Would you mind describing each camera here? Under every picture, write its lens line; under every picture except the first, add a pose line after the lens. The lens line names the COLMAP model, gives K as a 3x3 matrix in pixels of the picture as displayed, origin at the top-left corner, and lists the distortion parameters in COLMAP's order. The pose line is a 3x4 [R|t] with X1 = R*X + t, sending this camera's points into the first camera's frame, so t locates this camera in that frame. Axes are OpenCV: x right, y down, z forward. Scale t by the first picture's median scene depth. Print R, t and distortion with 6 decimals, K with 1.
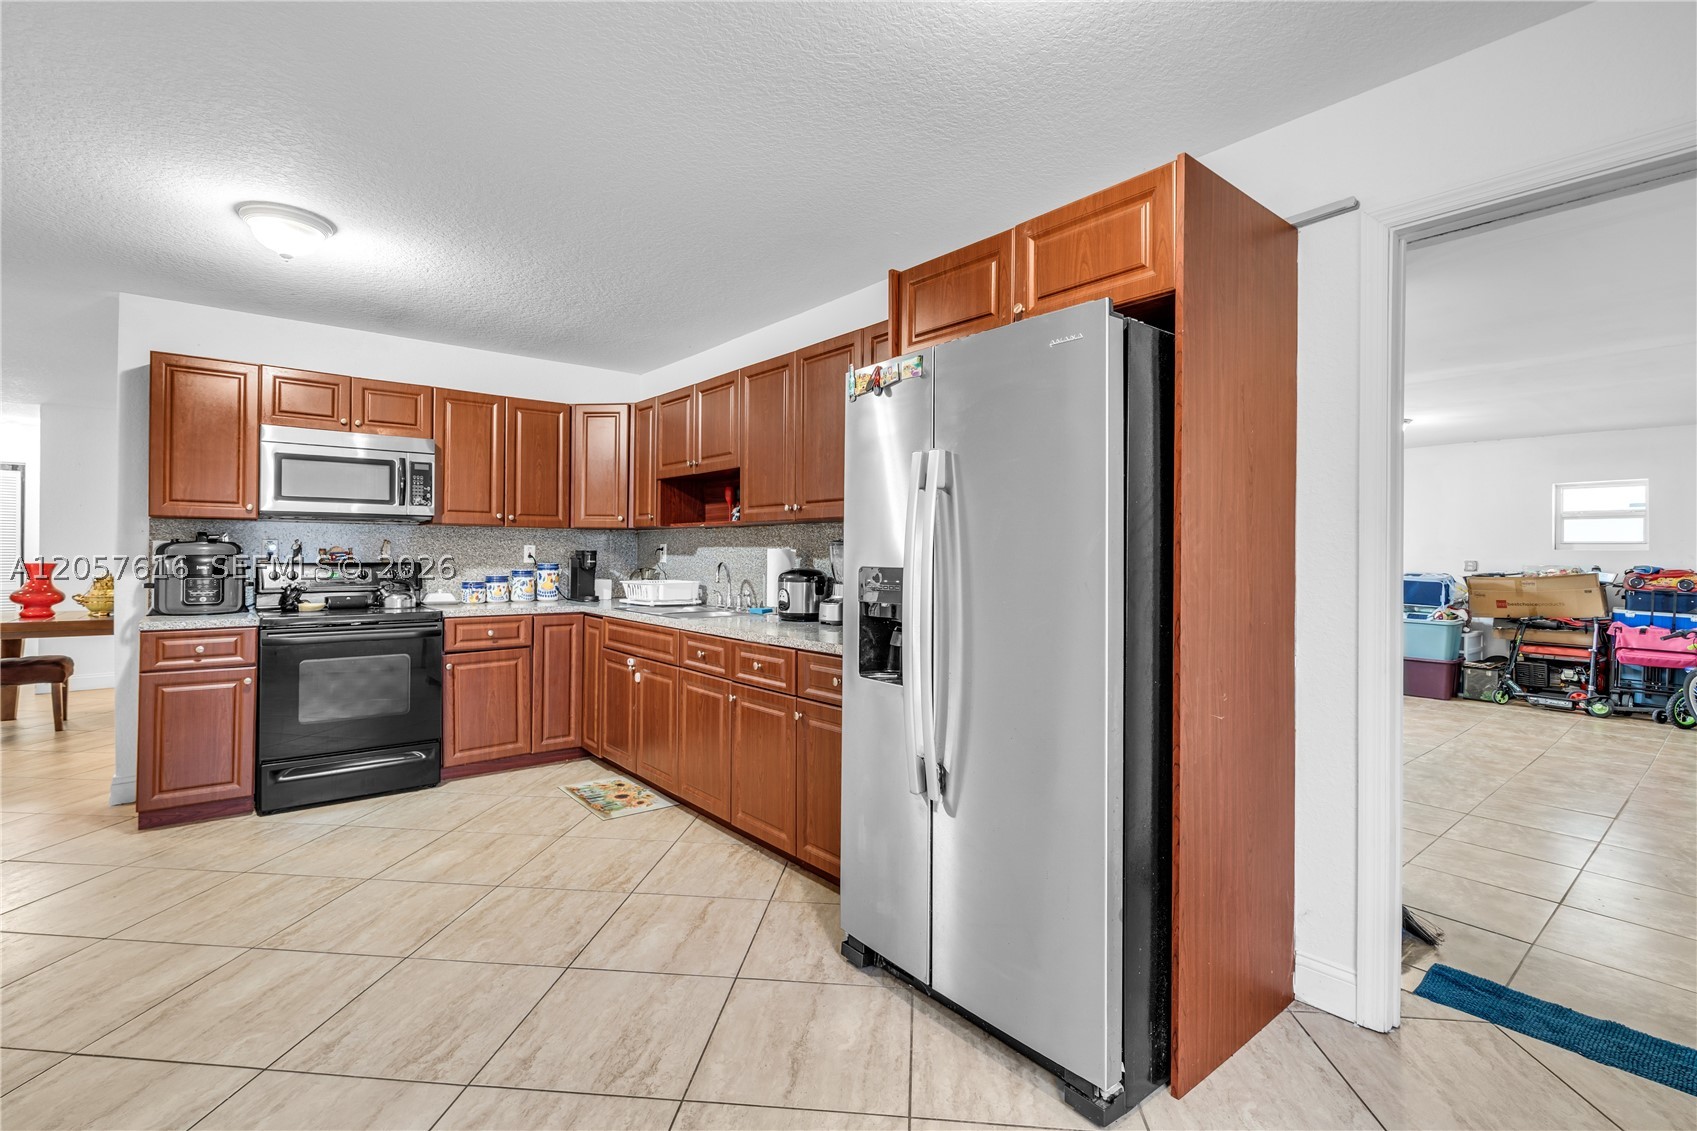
lens RADIAL K [[778.8, 0, 837.4], [0, 778.8, 549.0], [0, 0, 1]] dist [-0.001617, 0.001555]
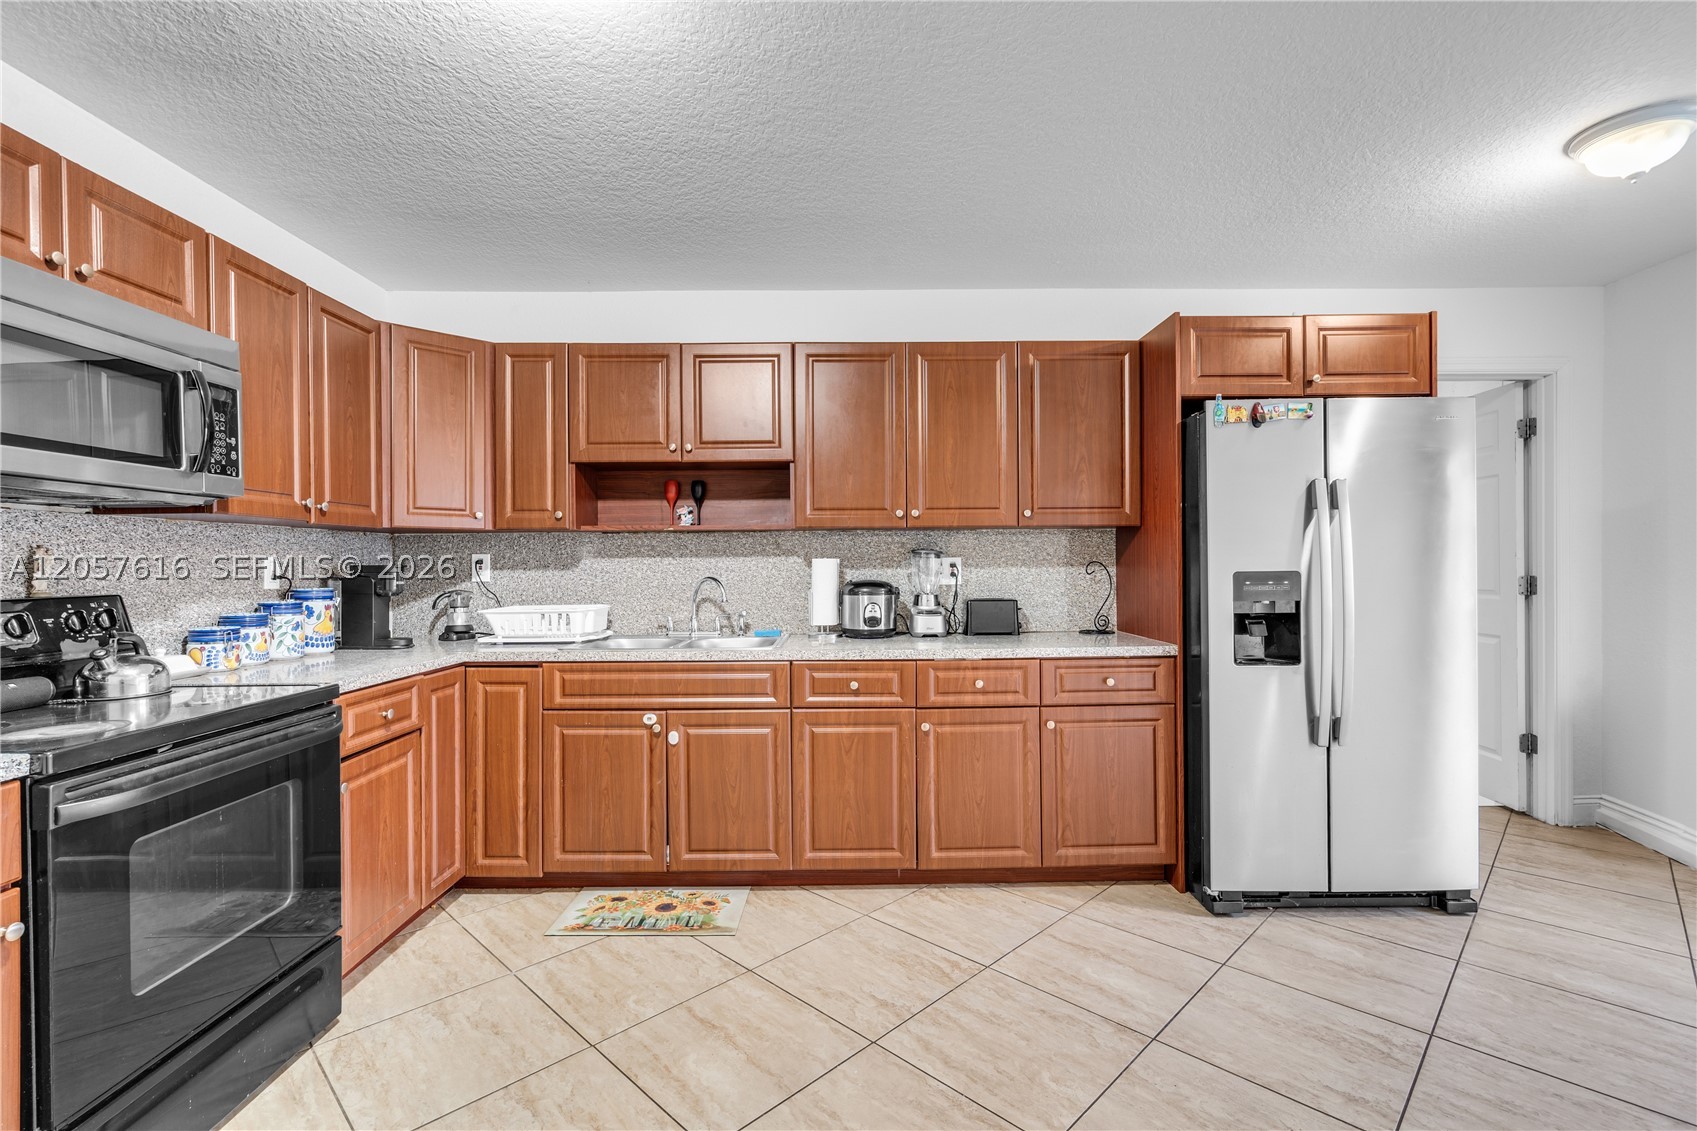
lens RADIAL K [[778.8, 0, 841.5], [0, 778.8, 566.1], [0, 0, 1]] dist [-0.001617, 0.001555]
pose [[0.626619, -0.013253, 0.779213, -0.758305], [0.008297, 0.999912, 0.010335, -0.000717], [-0.779281, -0.000011, 0.626674, 0.446618]]
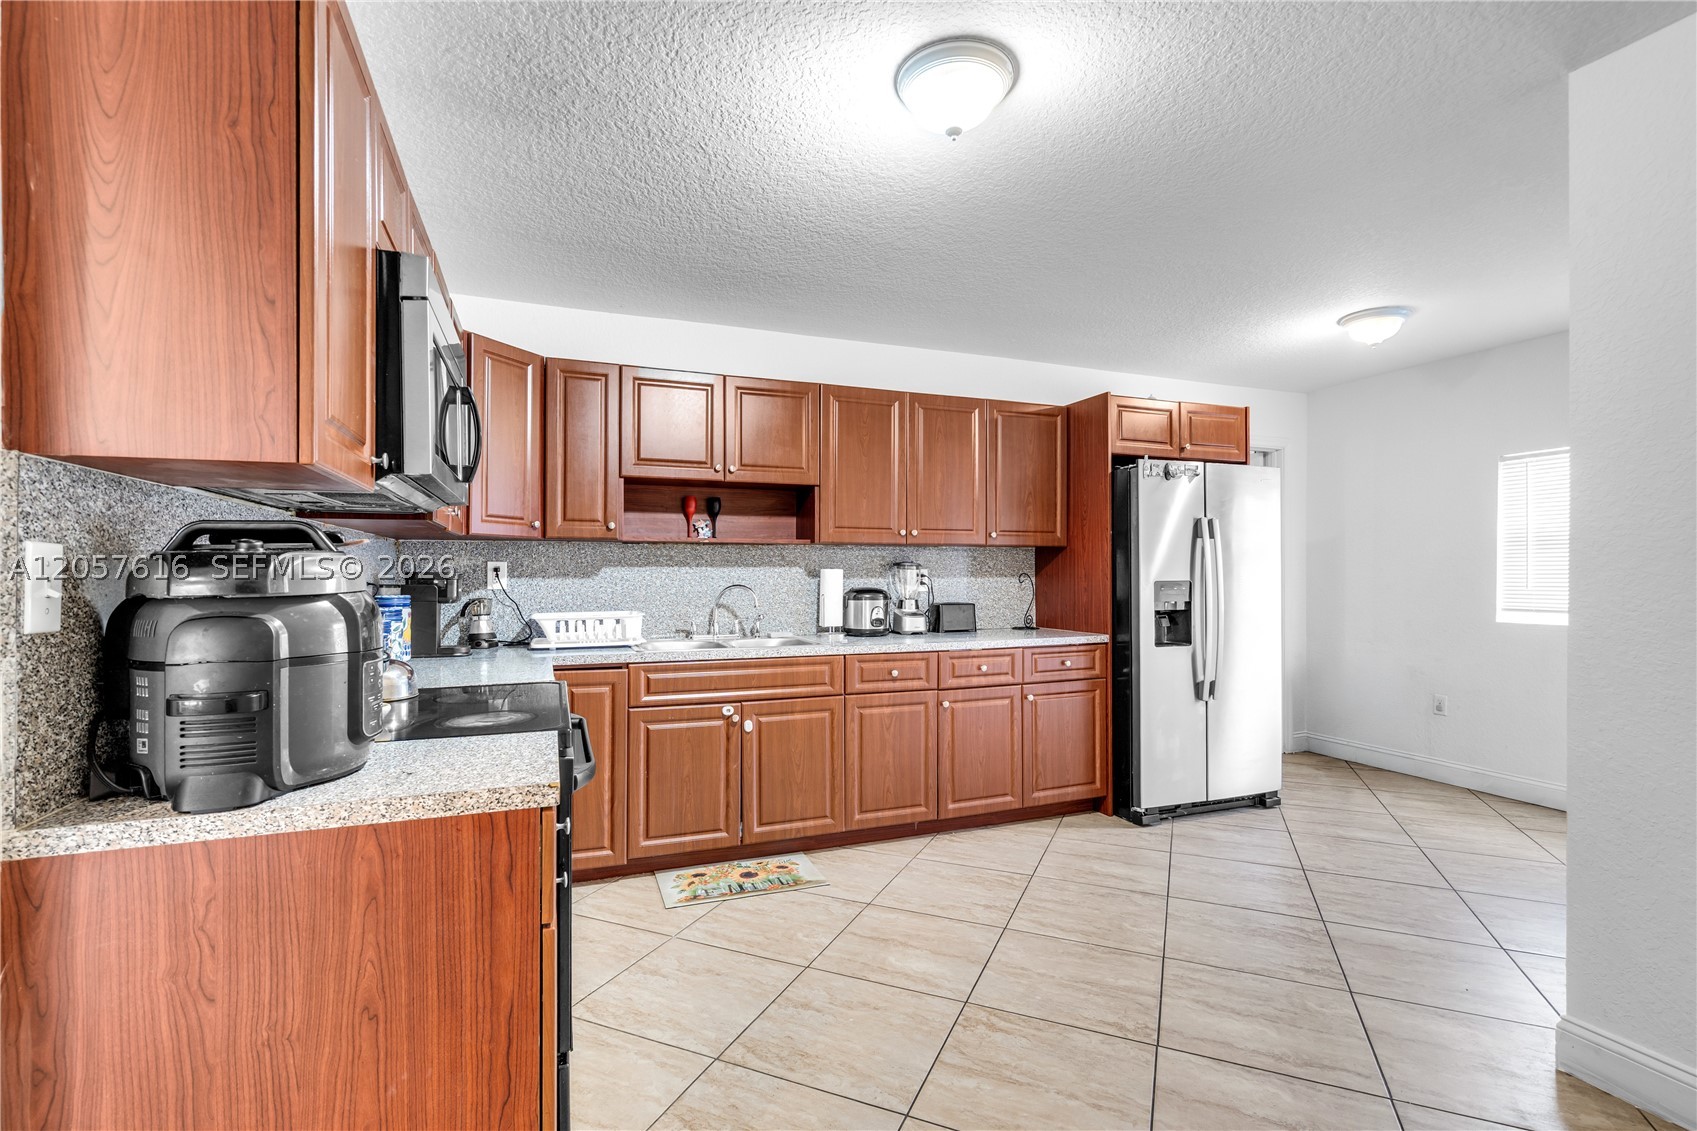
lens RADIAL K [[778.8, 0, 849.1], [0, 778.8, 574.9], [0, 0, 1]] dist [-0.001617, 0.001555]
pose [[0.304739, -0.006551, 0.952413, -1.058106], [-0.000312, 0.999976, 0.006979, -0.000009], [-0.952436, -0.002424, 0.304730, 0.682372]]
